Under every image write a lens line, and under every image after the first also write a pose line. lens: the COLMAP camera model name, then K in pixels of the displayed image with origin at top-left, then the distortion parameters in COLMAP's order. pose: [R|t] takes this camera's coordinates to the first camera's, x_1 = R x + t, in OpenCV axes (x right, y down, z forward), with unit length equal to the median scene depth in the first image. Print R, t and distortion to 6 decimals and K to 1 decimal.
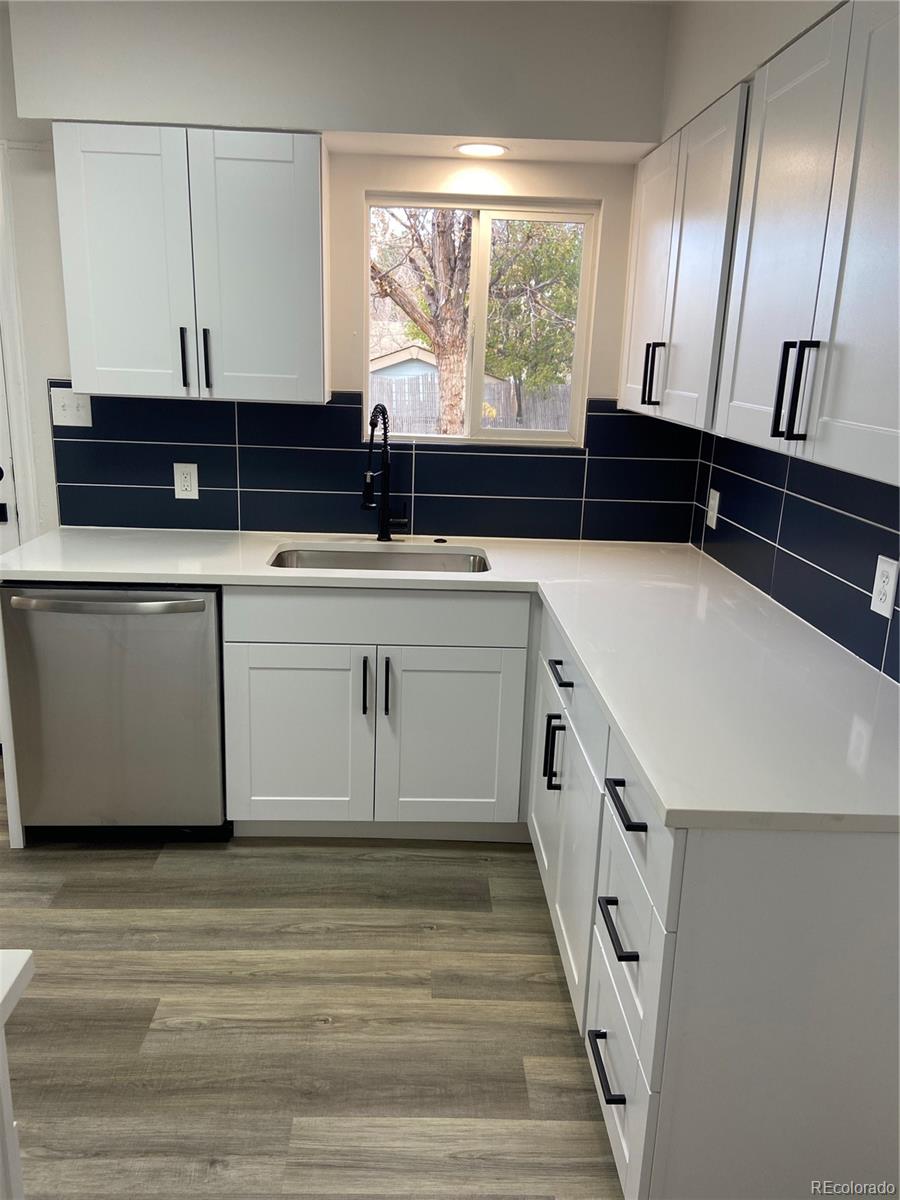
lens RADIAL K [[919.6, 0, 444.4], [0, 919.6, 599.5], [0, 0, 1]] dist [0.005671, -0.016358]
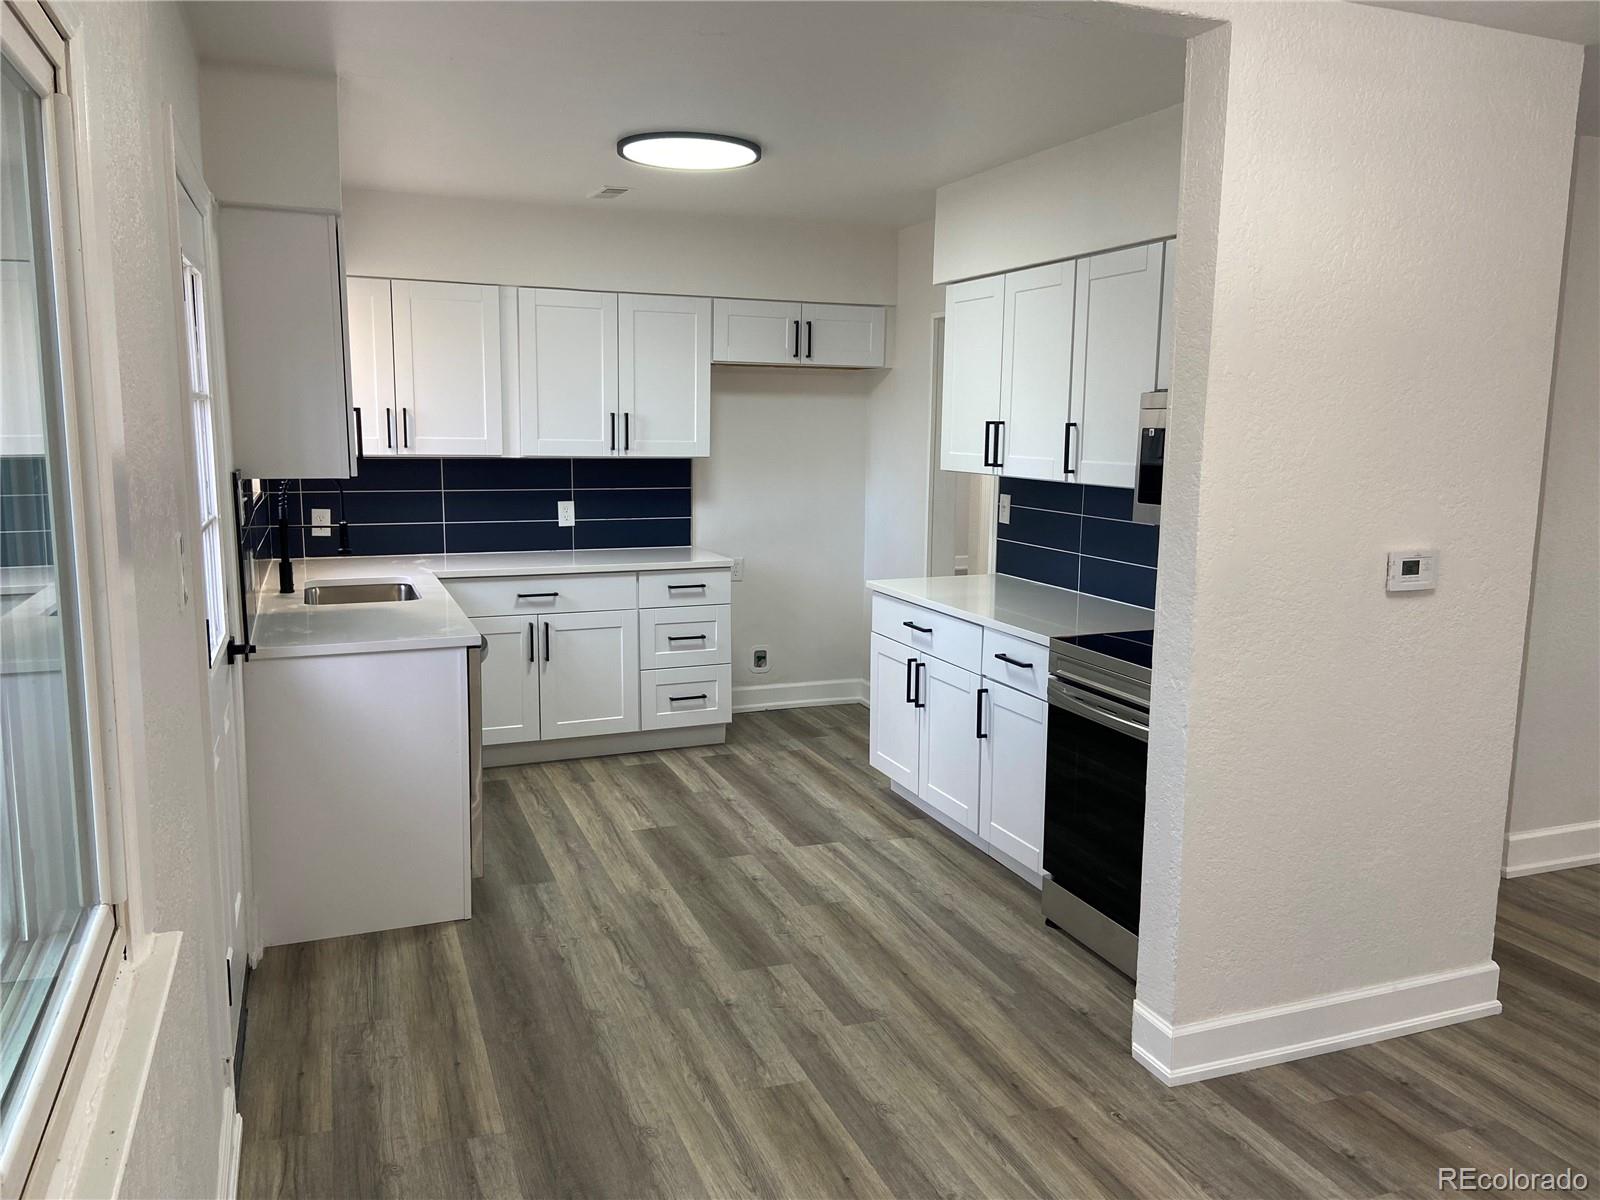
lens RADIAL K [[1226.1, 0, 796.9], [0, 1226.1, 596.9], [0, 0, 1]] dist [0.005671, -0.016358]
pose [[-0.335676, -0.172050, 0.926132, -2.373317], [0.239007, 0.935448, 0.260409, -0.441368], [-0.911152, 0.308765, -0.272886, 1.234016]]
